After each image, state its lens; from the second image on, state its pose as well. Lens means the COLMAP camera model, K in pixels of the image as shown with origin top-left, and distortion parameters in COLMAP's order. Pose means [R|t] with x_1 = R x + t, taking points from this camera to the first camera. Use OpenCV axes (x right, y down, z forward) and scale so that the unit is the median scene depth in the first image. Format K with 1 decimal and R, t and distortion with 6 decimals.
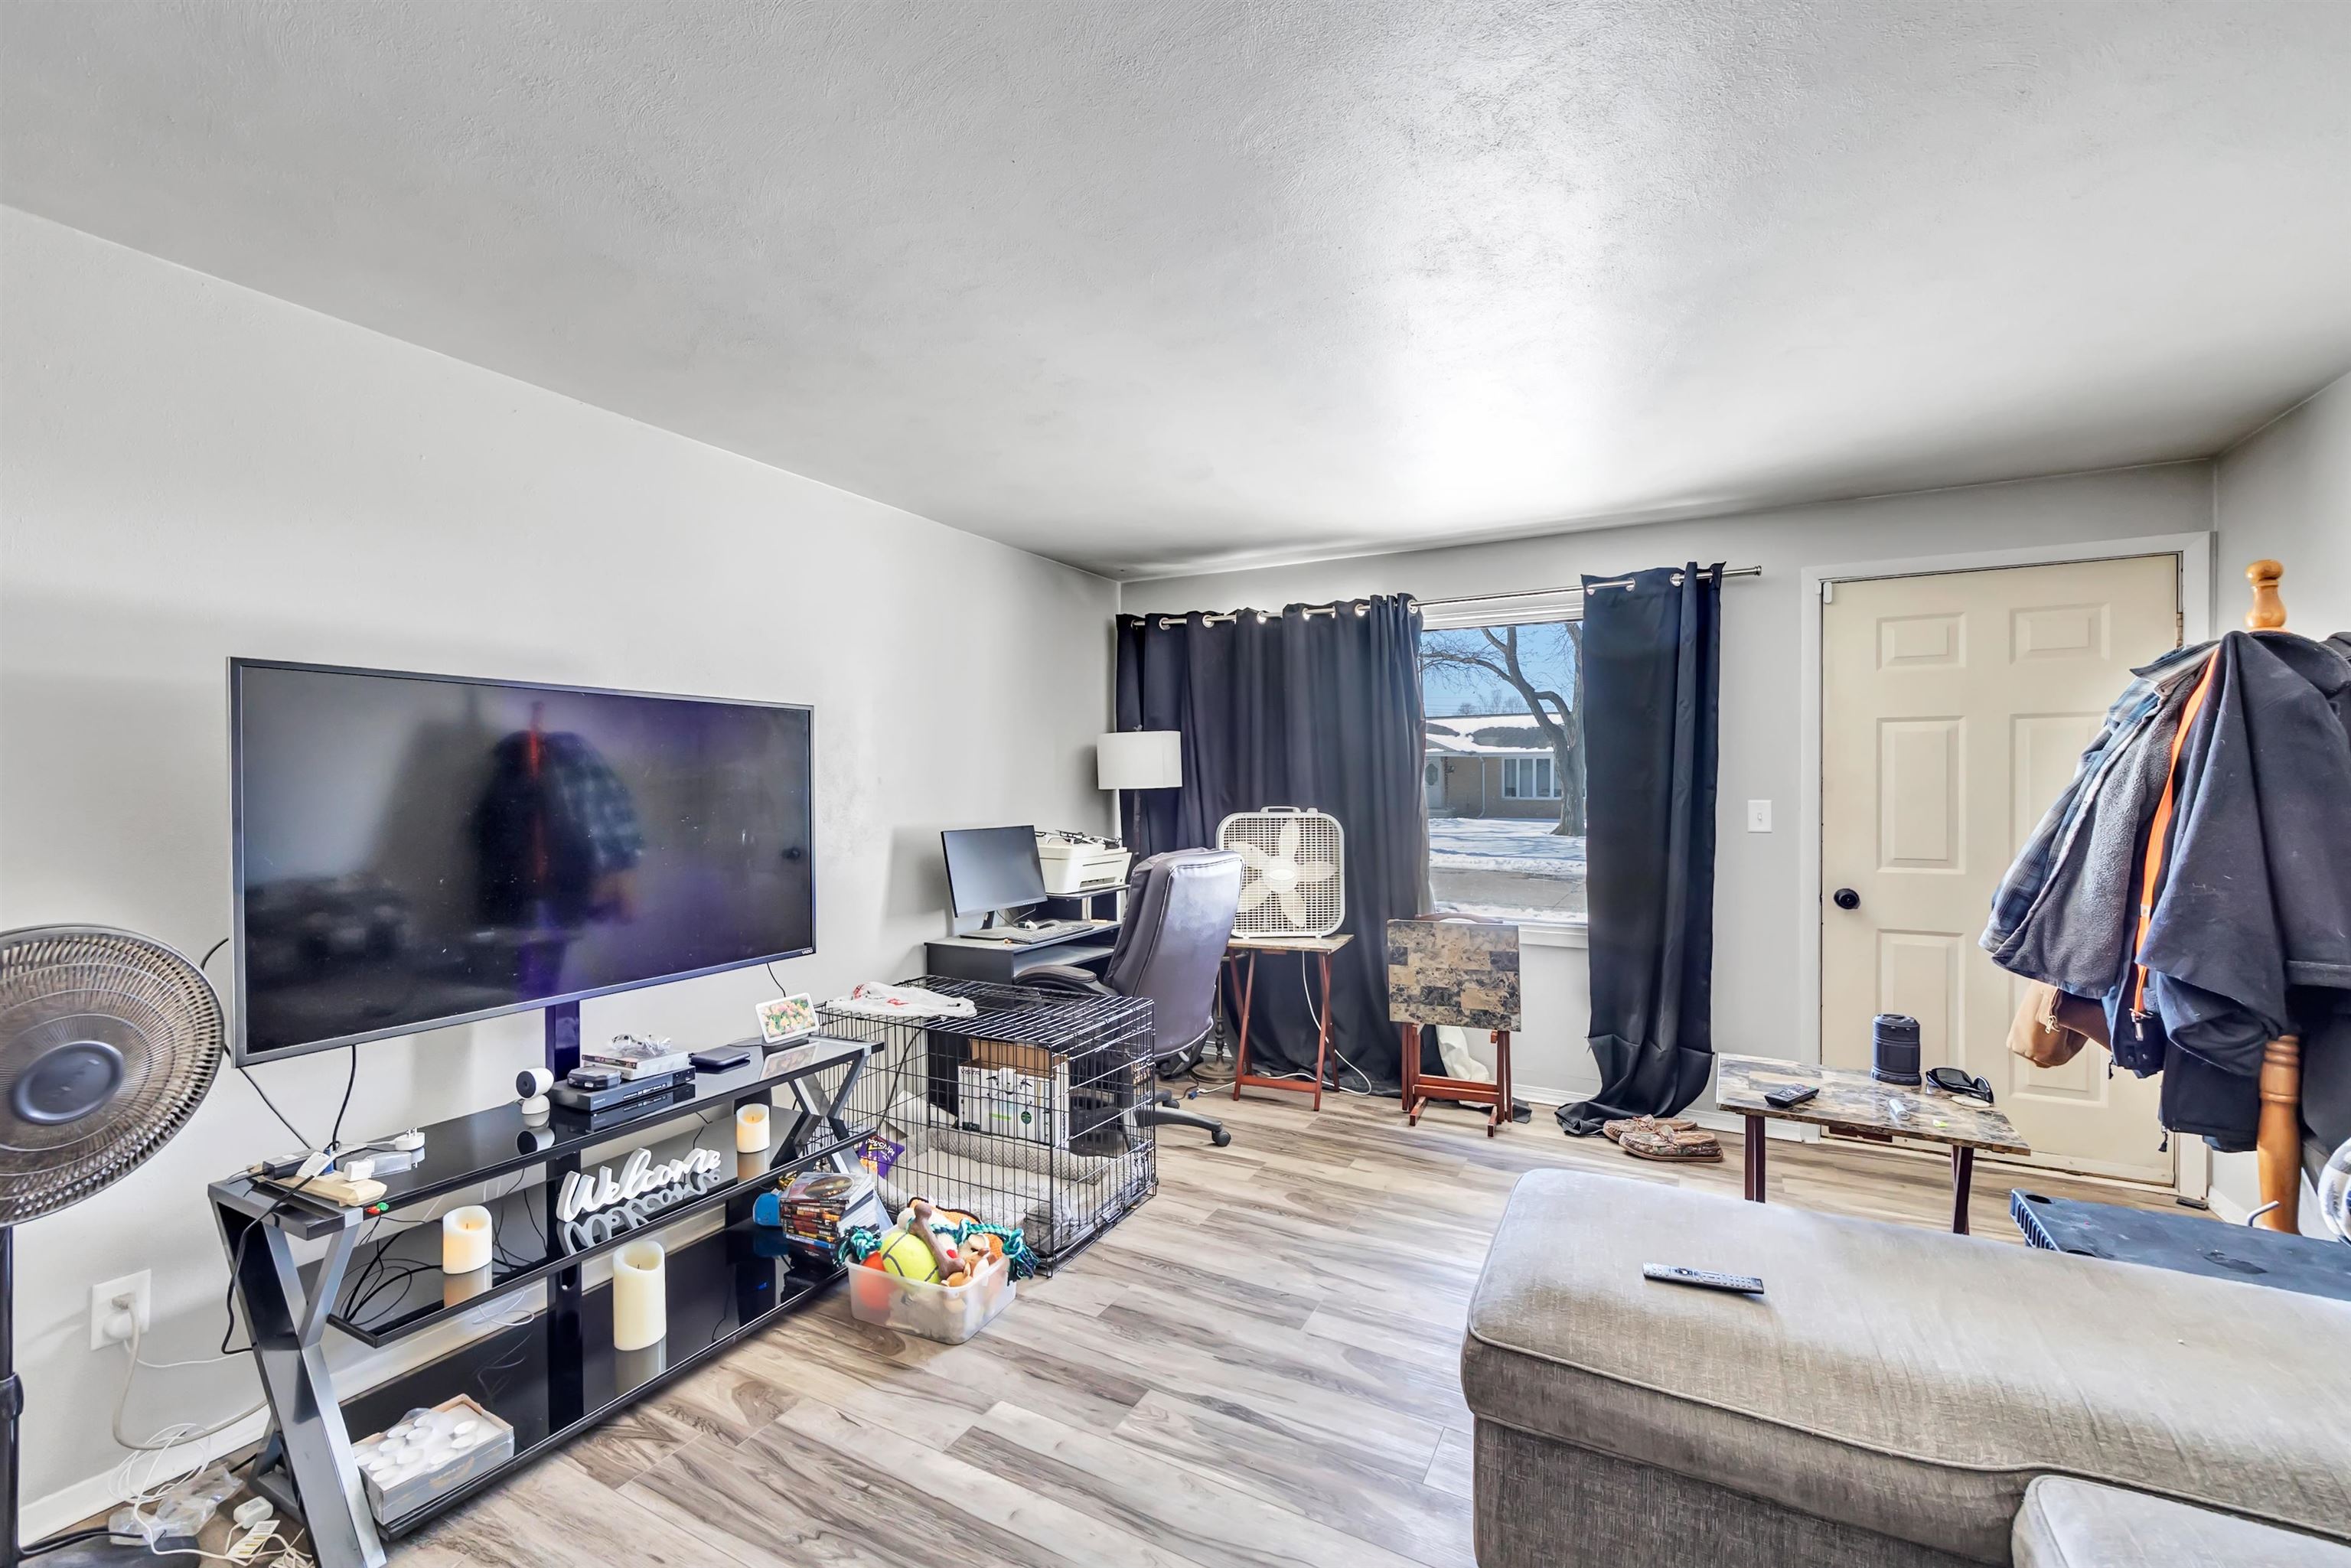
lens RADIAL K [[962.3, 0, 1139.1], [0, 962.3, 782.8], [0, 0, 1]] dist [0.000005, 0.000011]
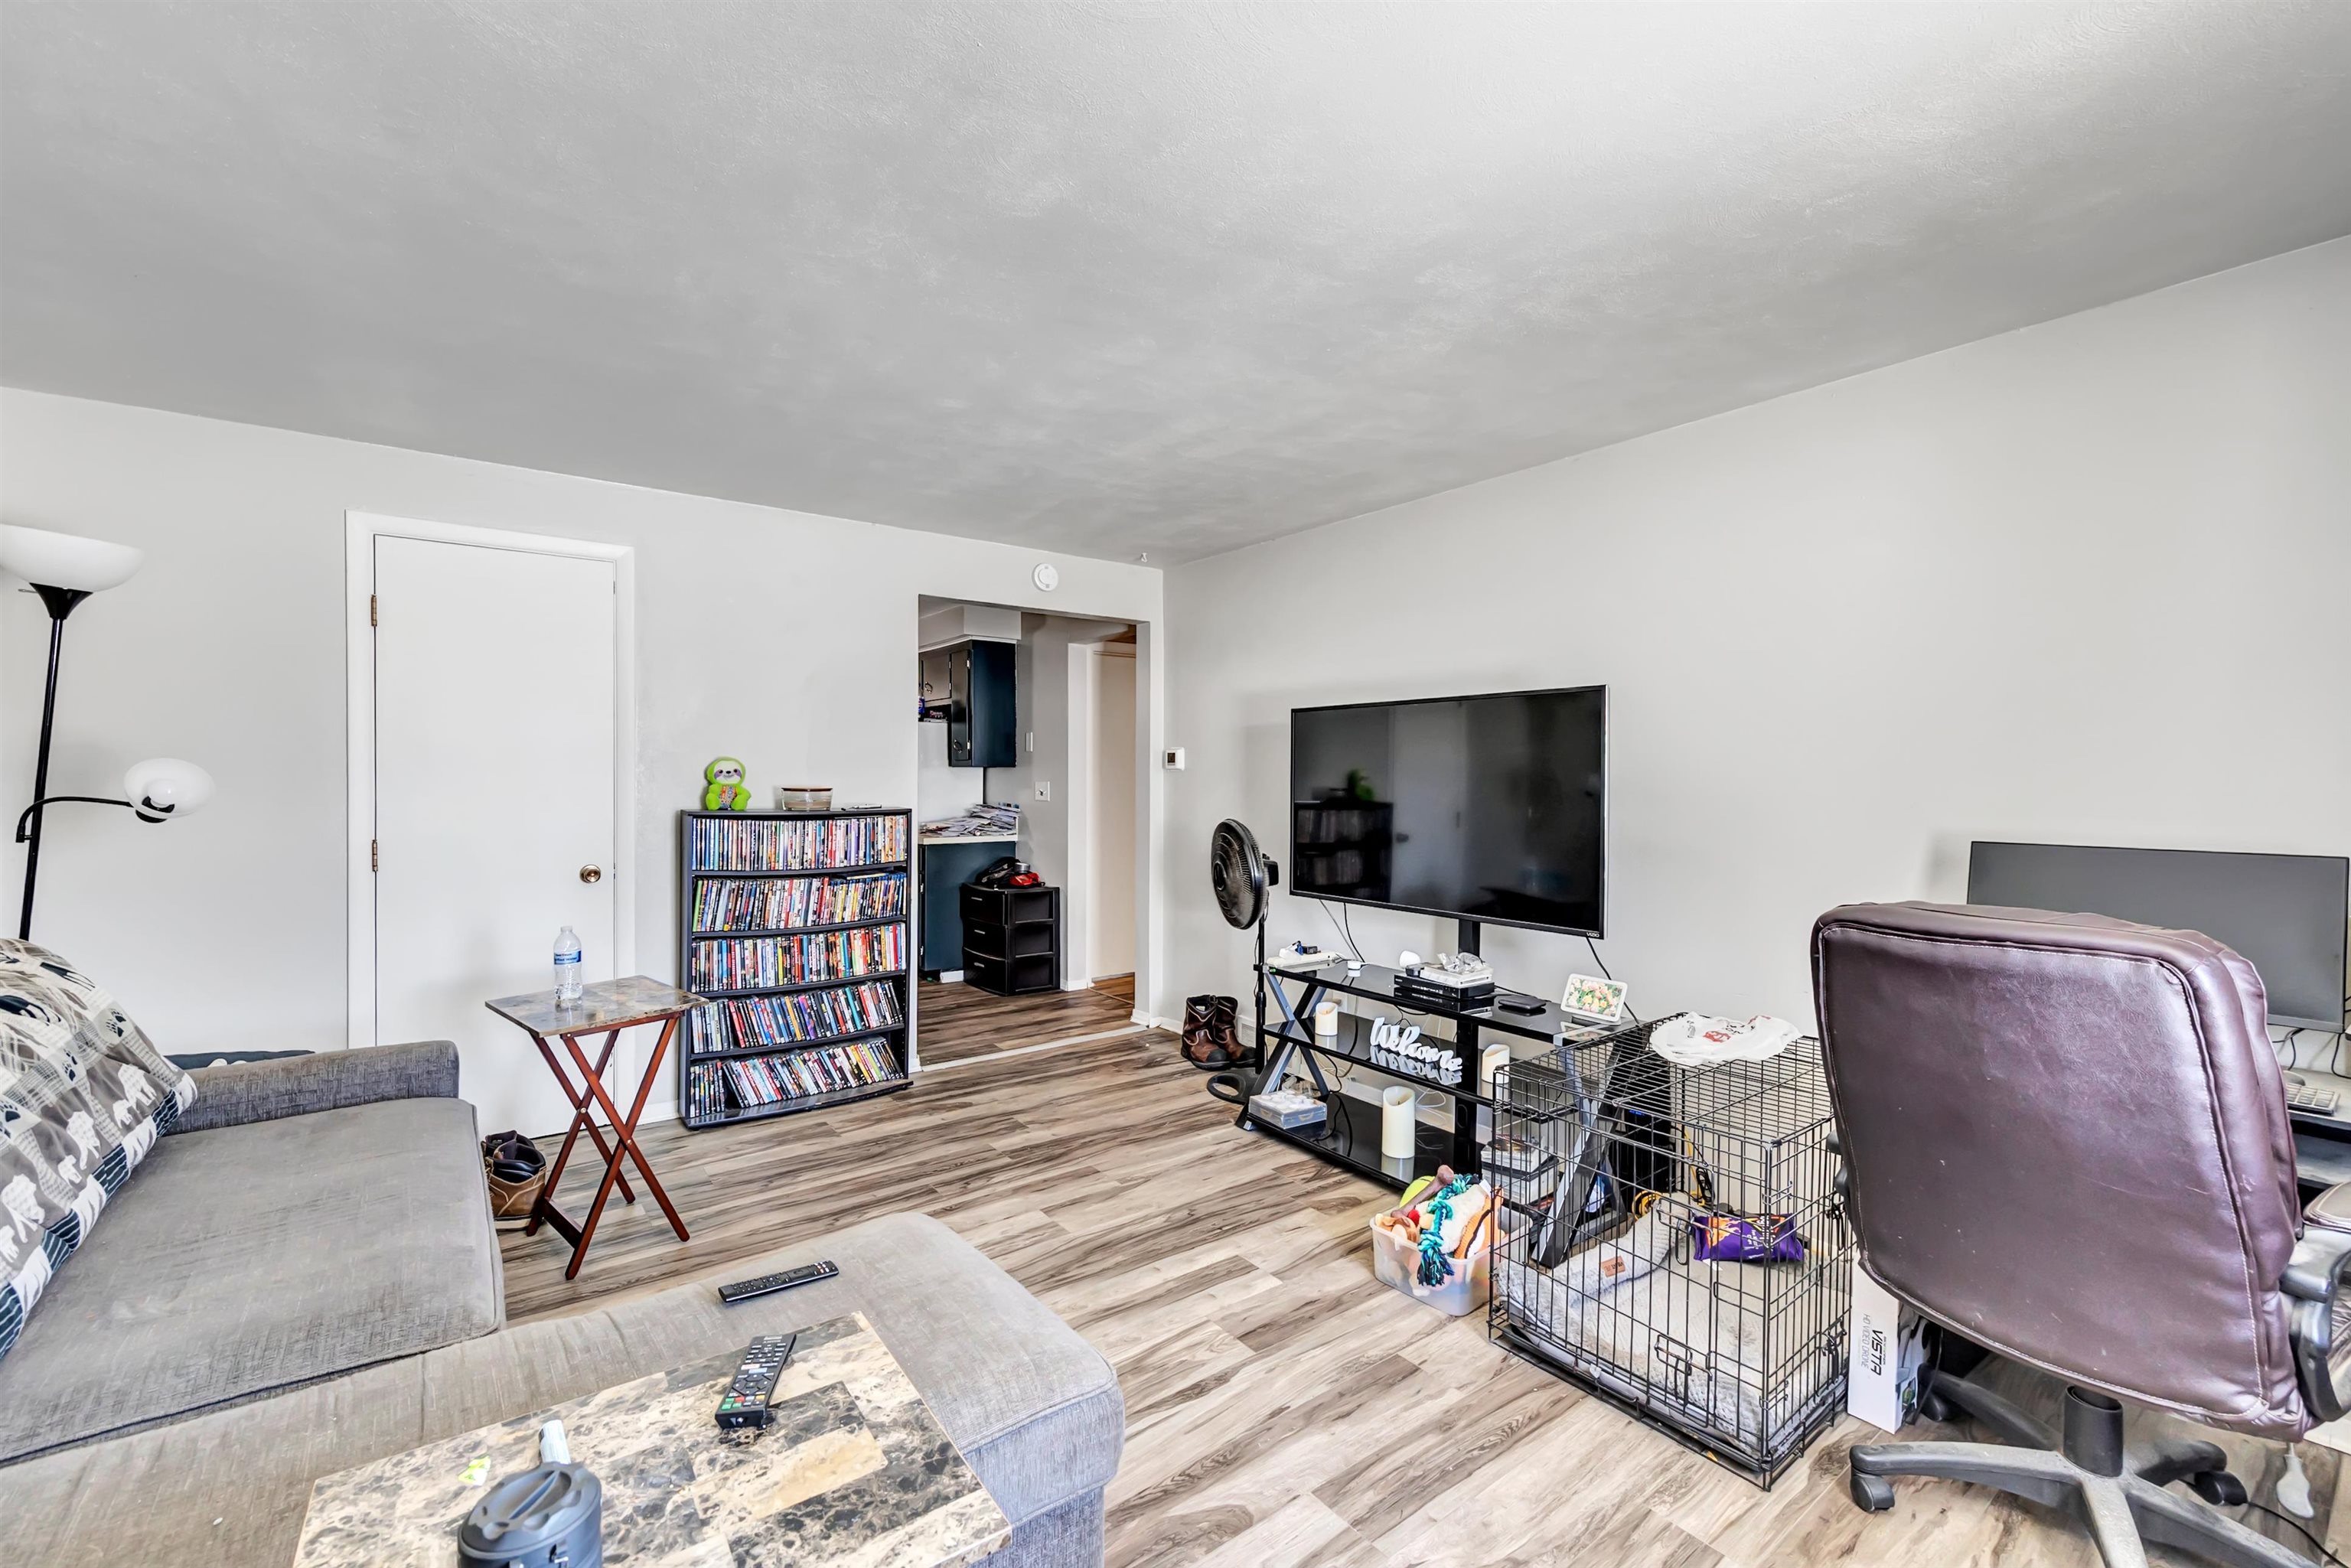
lens RADIAL K [[962.3, 0, 1139.1], [0, 962.3, 782.8], [0, 0, 1]] dist [0.000005, 0.000011]
pose [[-0.423983, 0.006591, -0.905646, 0.910967], [-0.003767, 0.999952, 0.009041, 0.015807], [0.905662, 0.007245, -0.423938, 1.218301]]
